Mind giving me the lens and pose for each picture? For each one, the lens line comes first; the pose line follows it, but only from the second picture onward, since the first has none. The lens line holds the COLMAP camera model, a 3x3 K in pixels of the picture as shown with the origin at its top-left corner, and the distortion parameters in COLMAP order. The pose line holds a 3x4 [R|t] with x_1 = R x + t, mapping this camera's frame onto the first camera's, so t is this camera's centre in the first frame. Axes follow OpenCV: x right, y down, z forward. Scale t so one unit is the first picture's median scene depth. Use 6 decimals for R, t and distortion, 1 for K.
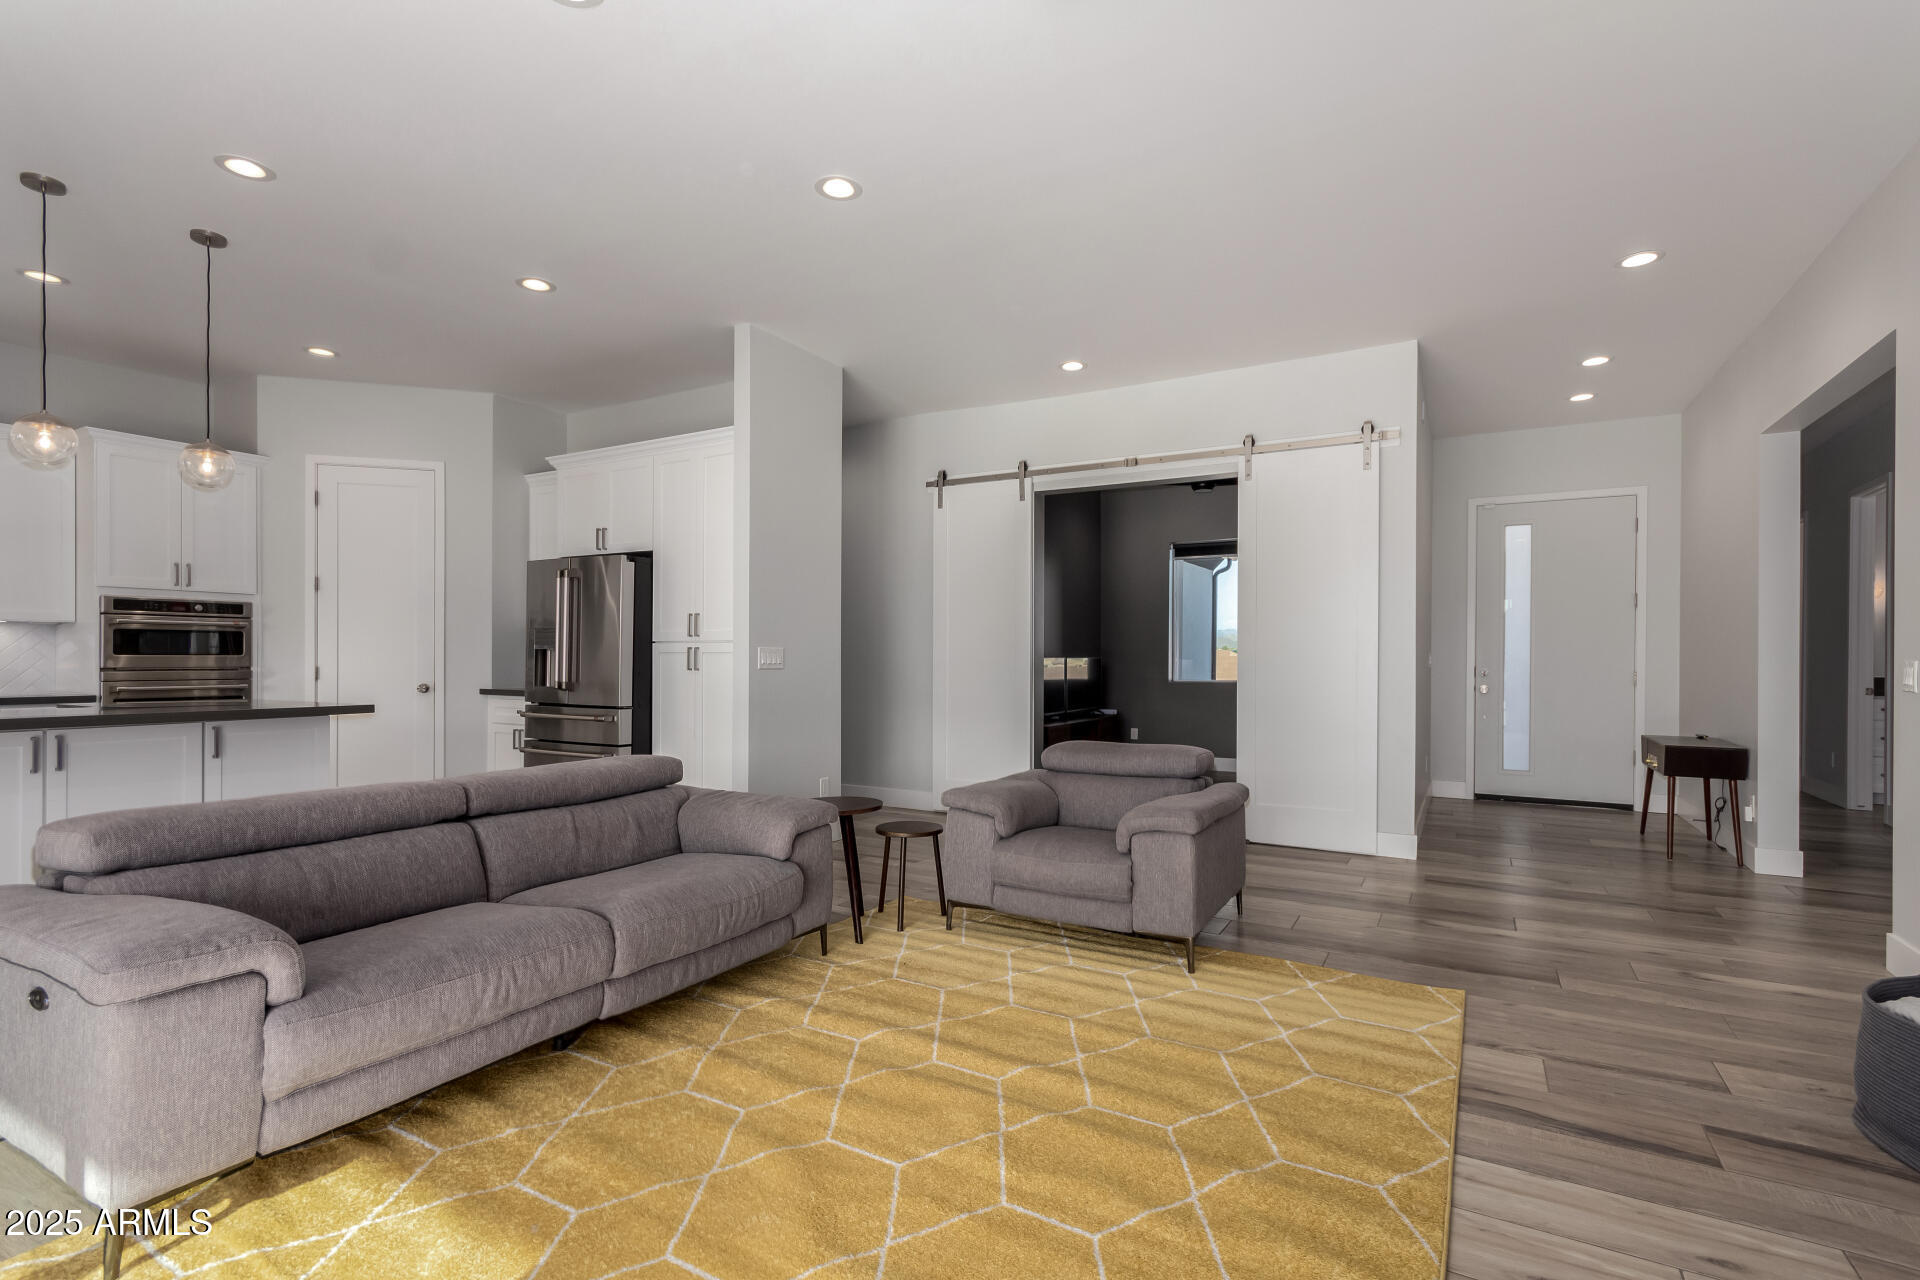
lens RADIAL K [[900.8, 0, 954.4], [0, 900.8, 649.1], [0, 0, 1]] dist [0.003742, 0.000115]
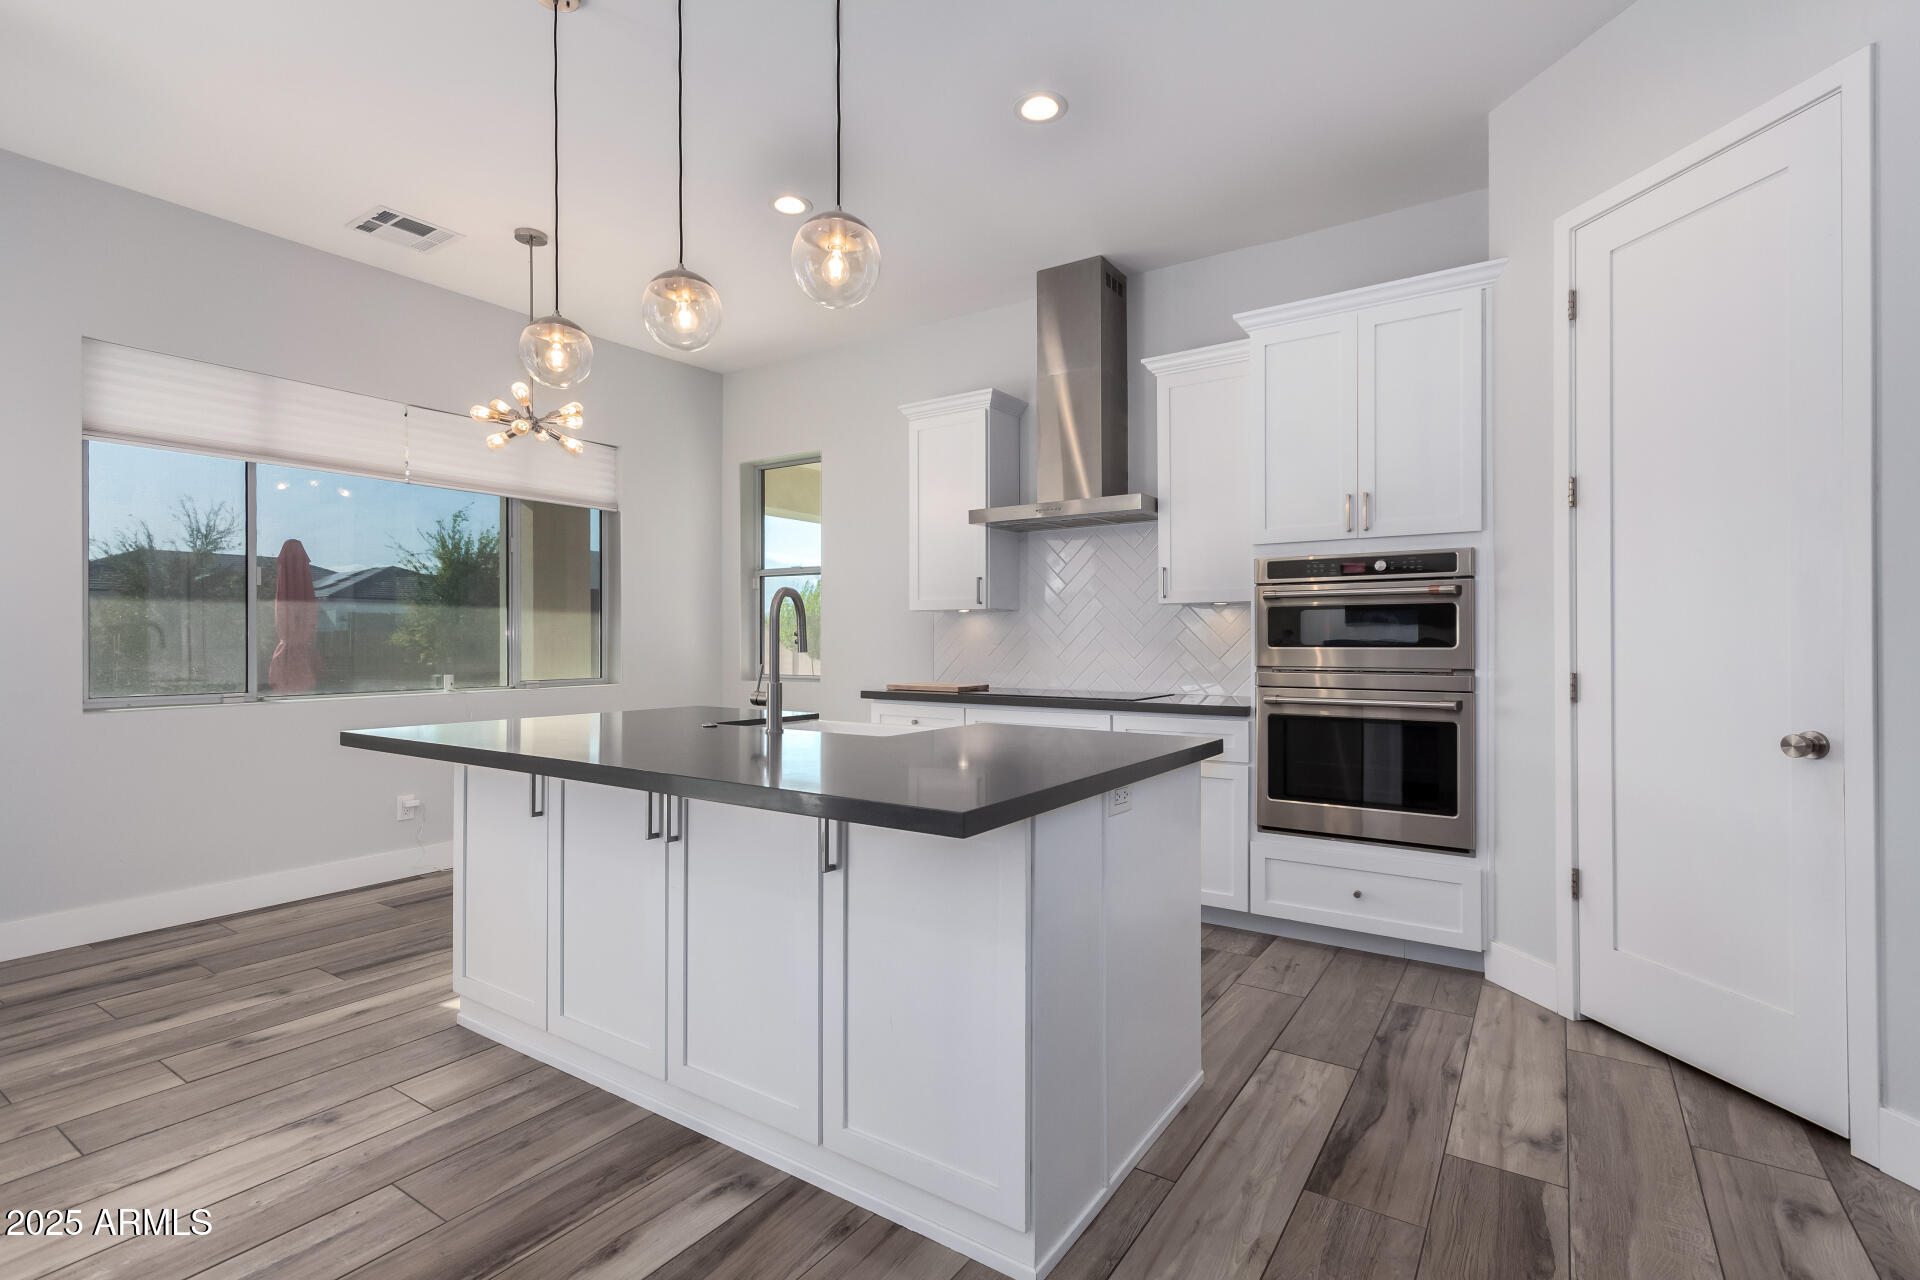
lens RADIAL K [[900.8, 0, 955.7], [0, 900.8, 650.8], [0, 0, 1]] dist [0.003742, 0.000115]
pose [[-0.079495, 0.008891, -0.996796, -0.238787], [0.008835, 0.999927, 0.008214, 0.001773], [0.996796, -0.008153, -0.079568, 0.772517]]
